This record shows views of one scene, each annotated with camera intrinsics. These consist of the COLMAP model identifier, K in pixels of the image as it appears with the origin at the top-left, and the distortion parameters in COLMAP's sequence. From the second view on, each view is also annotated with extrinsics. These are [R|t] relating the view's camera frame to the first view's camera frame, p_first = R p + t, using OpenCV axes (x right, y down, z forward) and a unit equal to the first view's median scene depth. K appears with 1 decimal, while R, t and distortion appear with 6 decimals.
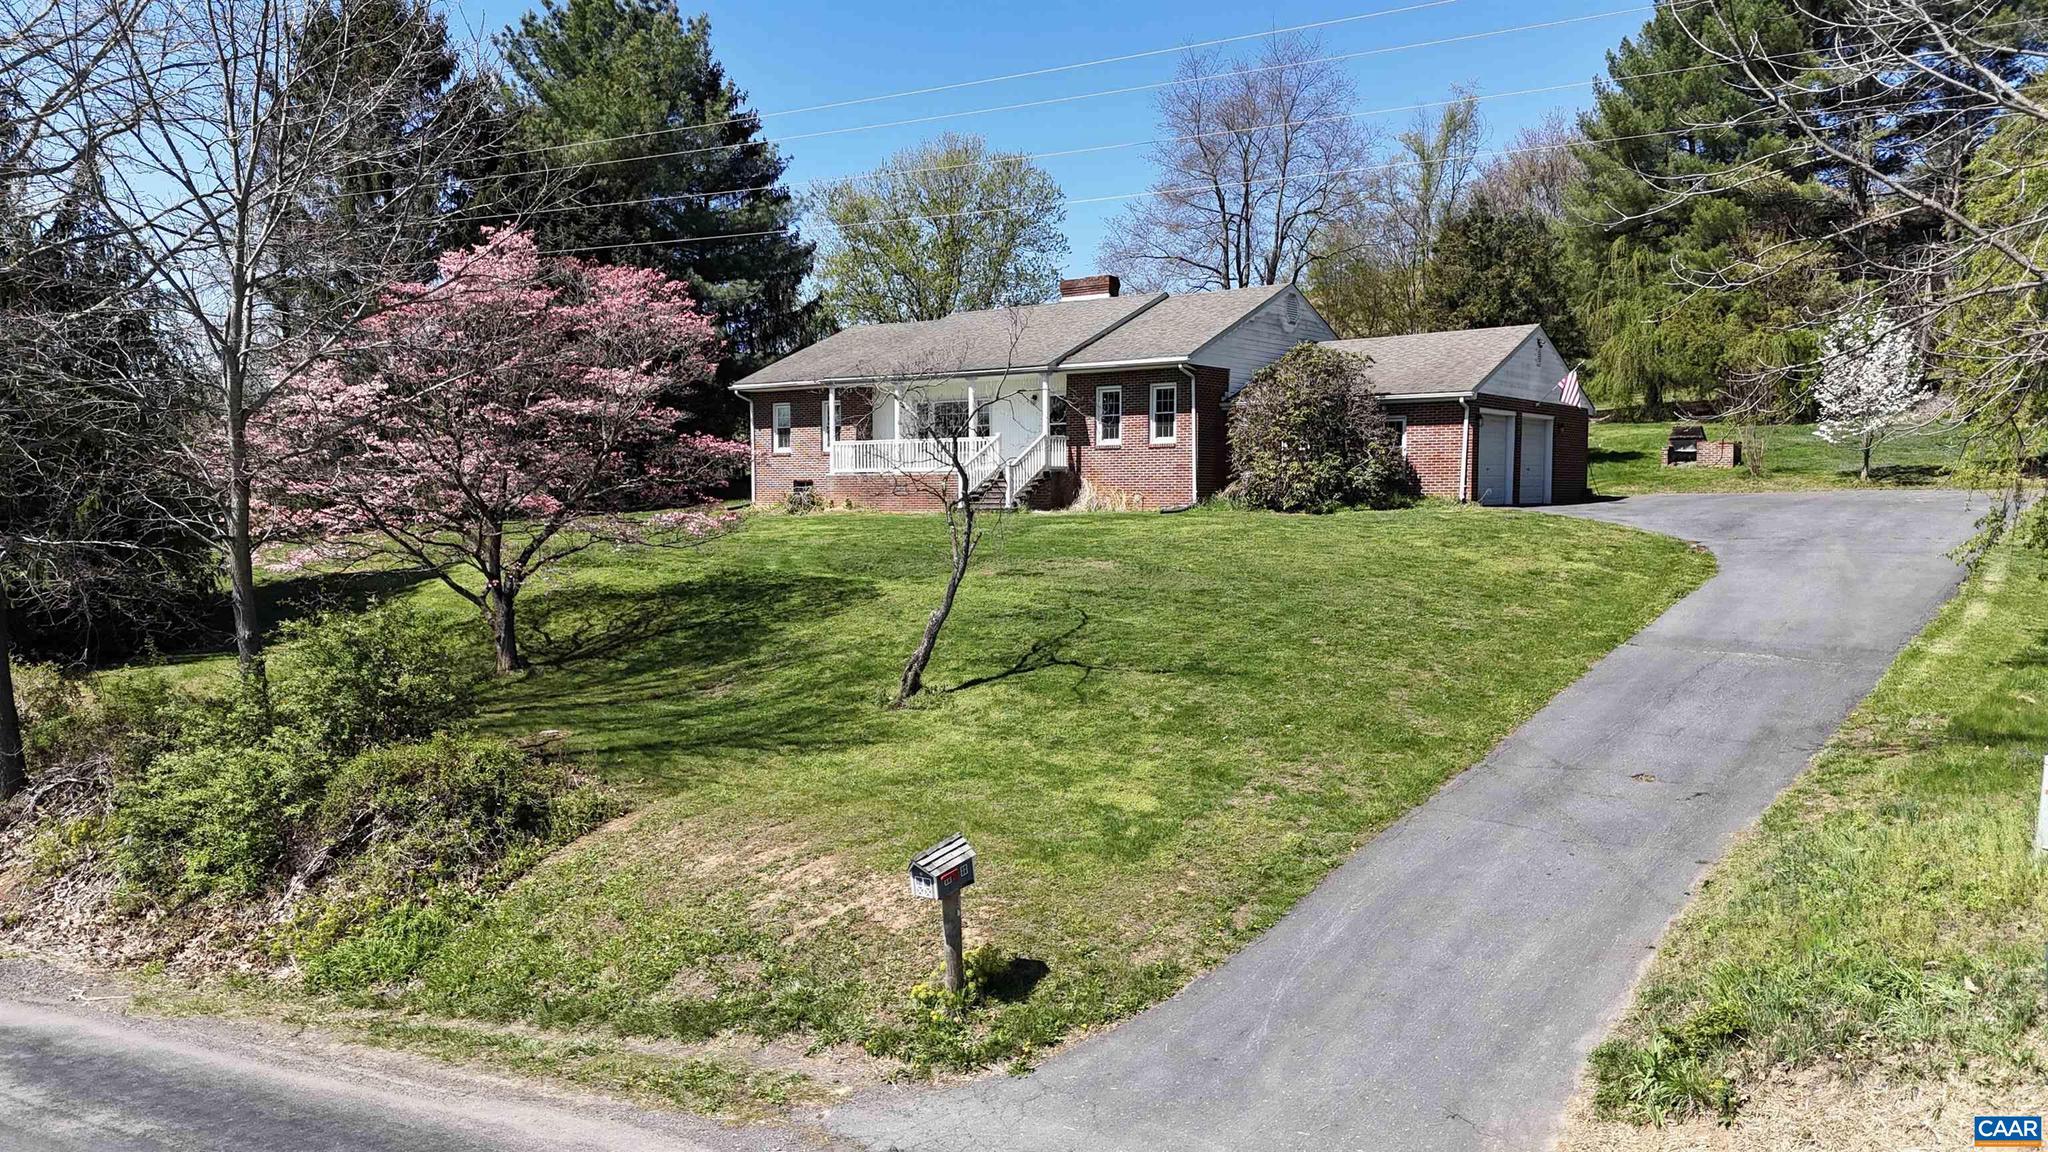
lens RADIAL K [[1490.4, 0, 1023.6], [0, 1490.4, 619.3], [0, 0, 1]] dist [0.068849, -0.084311]
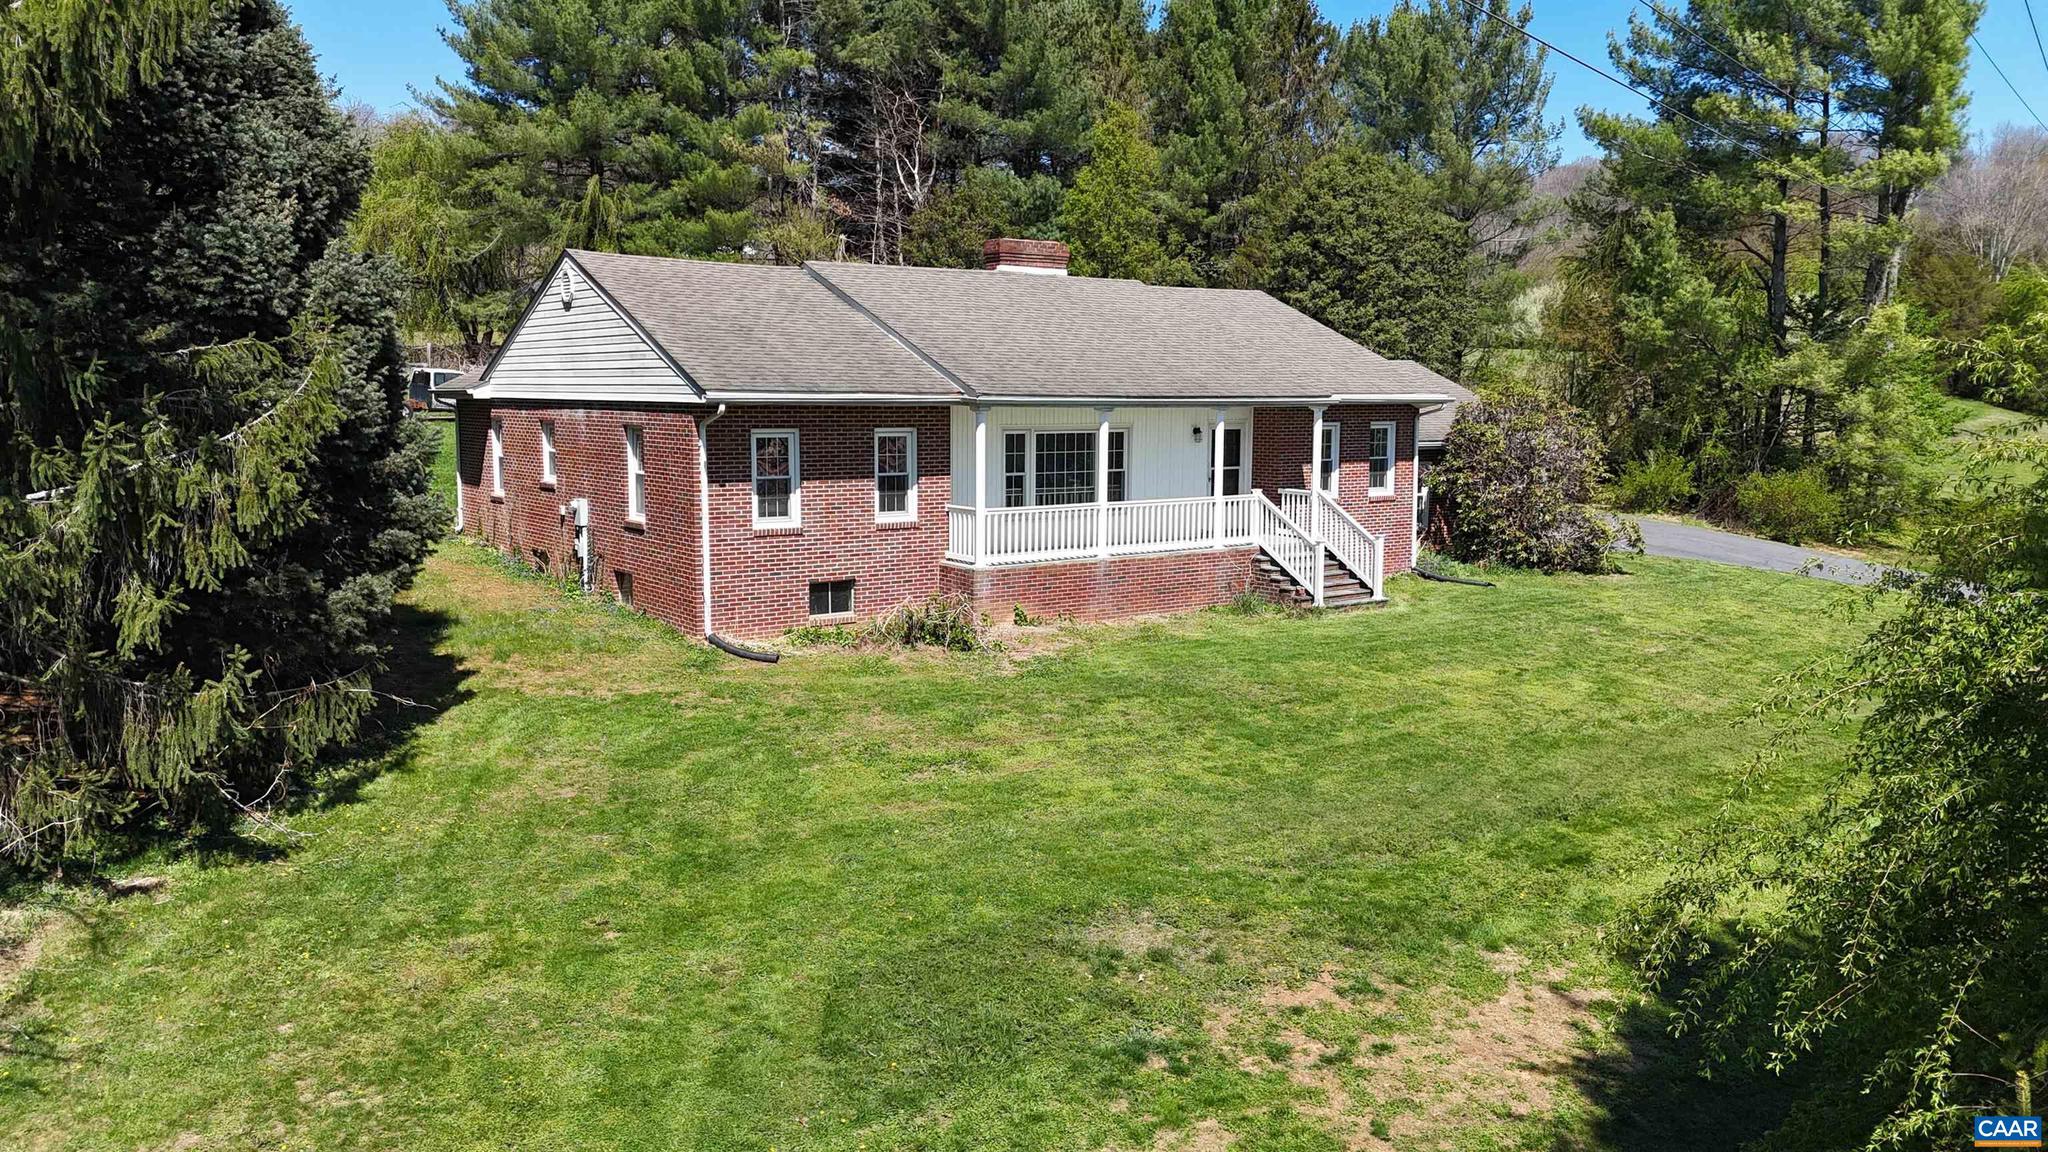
lens RADIAL K [[1501.0, 0, 1028.9], [0, 1501.0, 577.3], [0, 0, 1]] dist [0.086259, -0.095836]
pose [[0.294177, -0.114999, 0.948807, -0.635832], [0.071833, 0.992587, 0.098033, -0.142949], [-0.953048, 0.039317, 0.300257, 0.798240]]
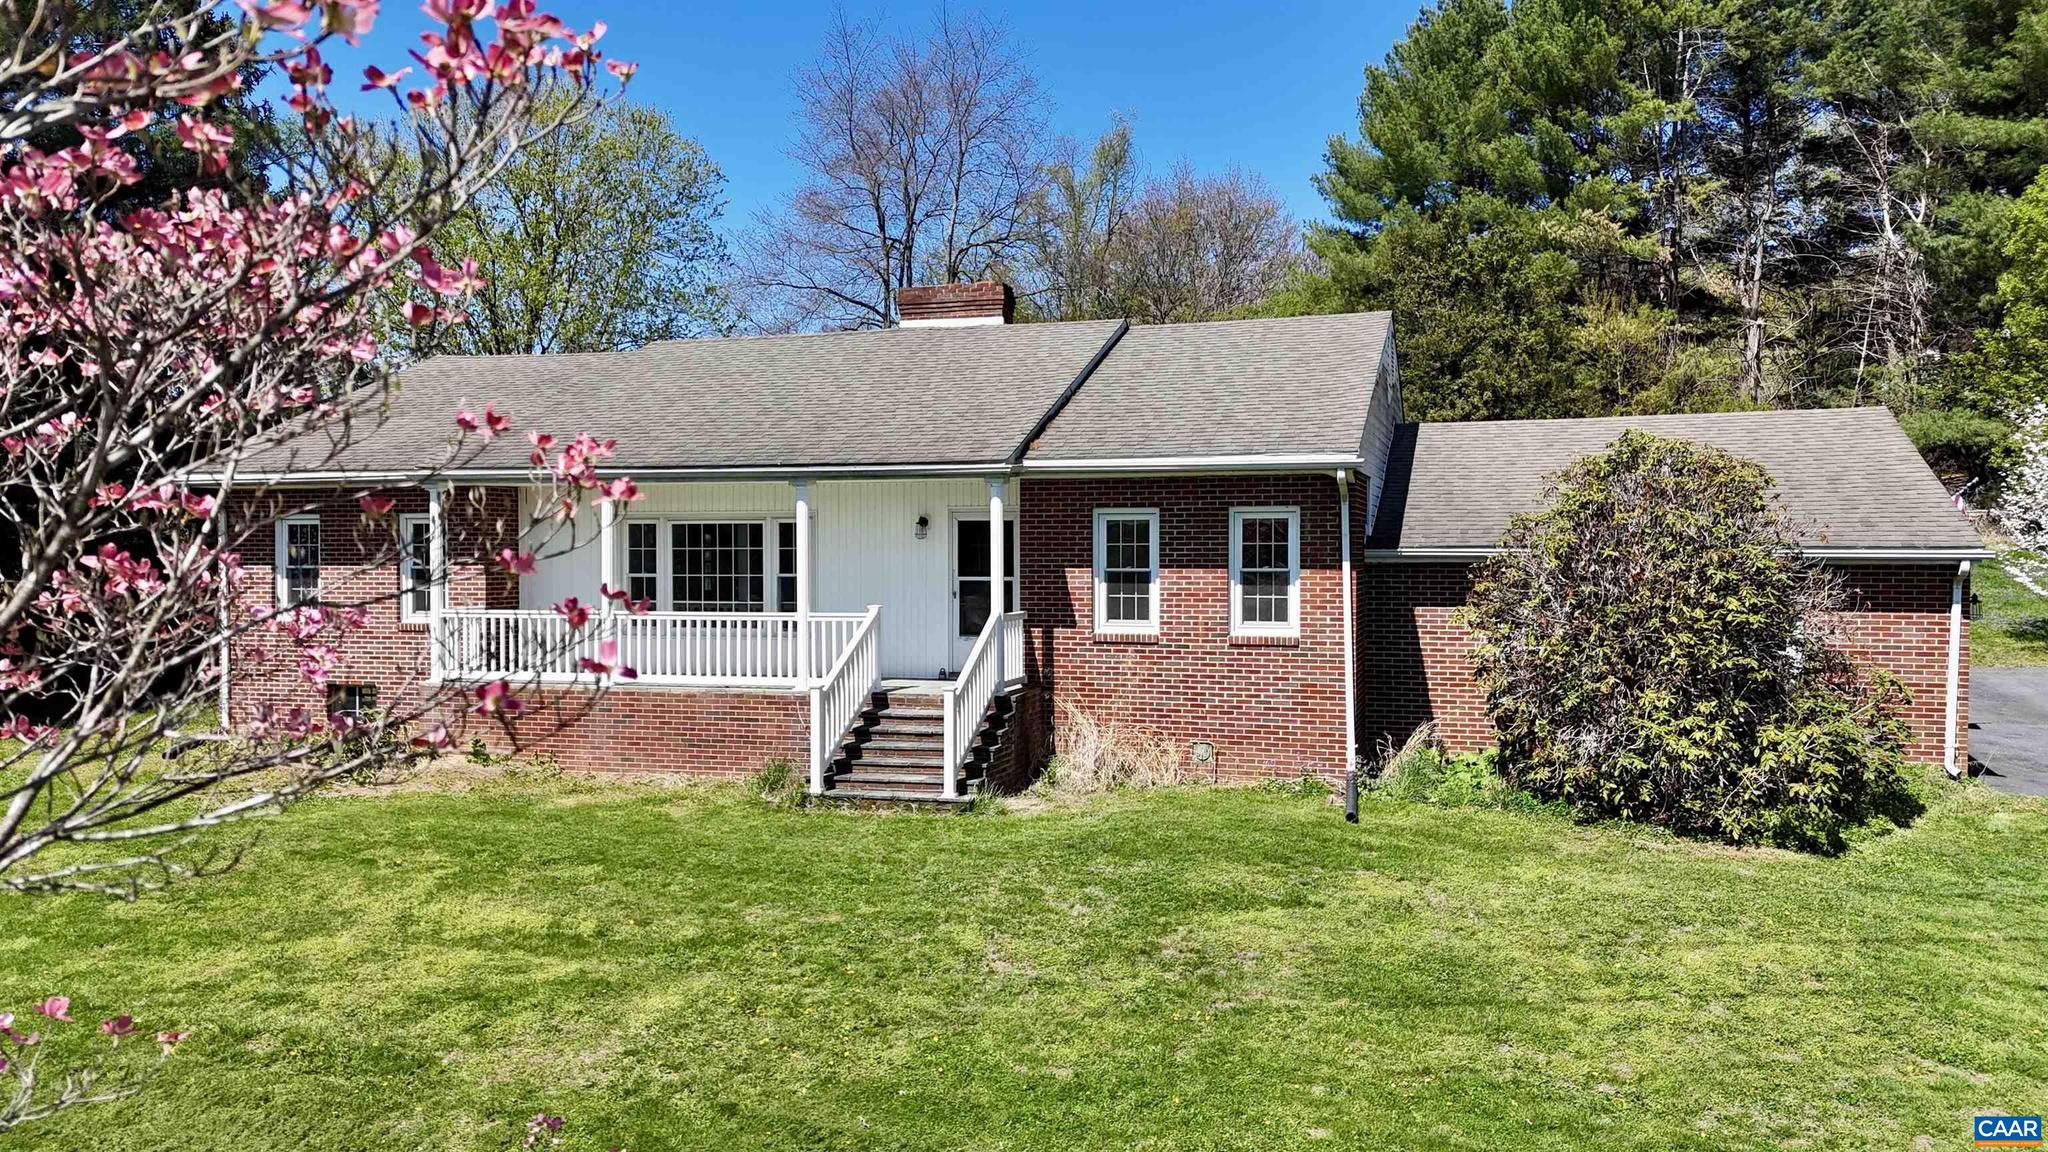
lens RADIAL K [[1502.9, 0, 1029.0], [0, 1502.9, 571.5], [0, 0, 1]] dist [0.078568, -0.079854]
pose [[0.941049, -0.004947, 0.338233, -0.112473], [0.027404, 0.997721, -0.061652, -0.094494], [-0.337157, 0.067286, 0.939041, 0.499640]]
